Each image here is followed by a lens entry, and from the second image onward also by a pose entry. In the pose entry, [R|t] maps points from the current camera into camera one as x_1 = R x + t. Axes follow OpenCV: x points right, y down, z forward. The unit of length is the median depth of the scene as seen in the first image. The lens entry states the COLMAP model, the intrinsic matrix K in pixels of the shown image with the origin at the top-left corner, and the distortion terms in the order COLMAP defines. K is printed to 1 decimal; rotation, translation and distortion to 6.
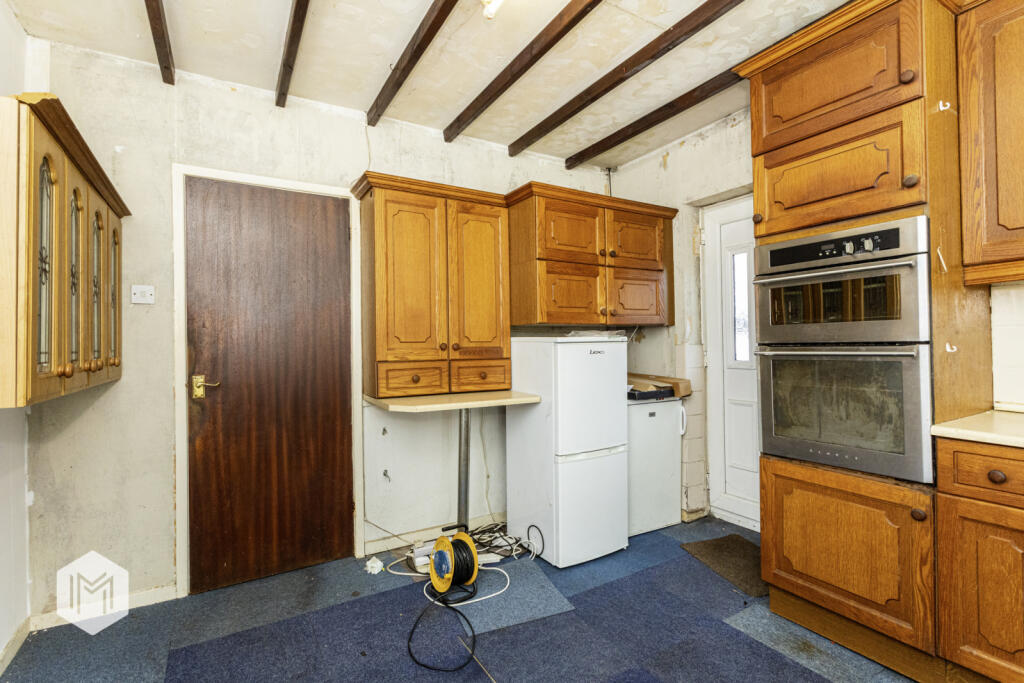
lens RADIAL K [[485.0, 0, 512.0], [0, 485.0, 341.5], [0, 0, 1]] dist [0.001188, 0.000121]
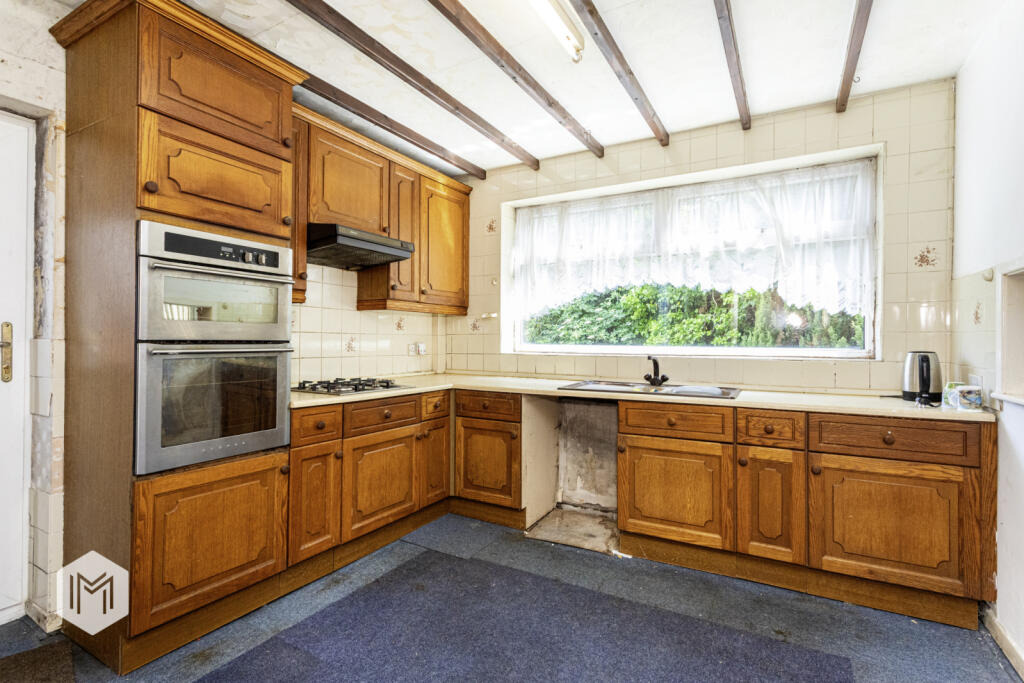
lens RADIAL K [[485.0, 0, 512.0], [0, 485.0, 341.5], [0, 0, 1]] dist [0.001188, 0.000121]
pose [[-0.501548, 0.012532, 0.865039, -0.584032], [-0.005382, 0.999831, -0.017605, 0.019986], [-0.865113, -0.013485, -0.501395, 1.028674]]
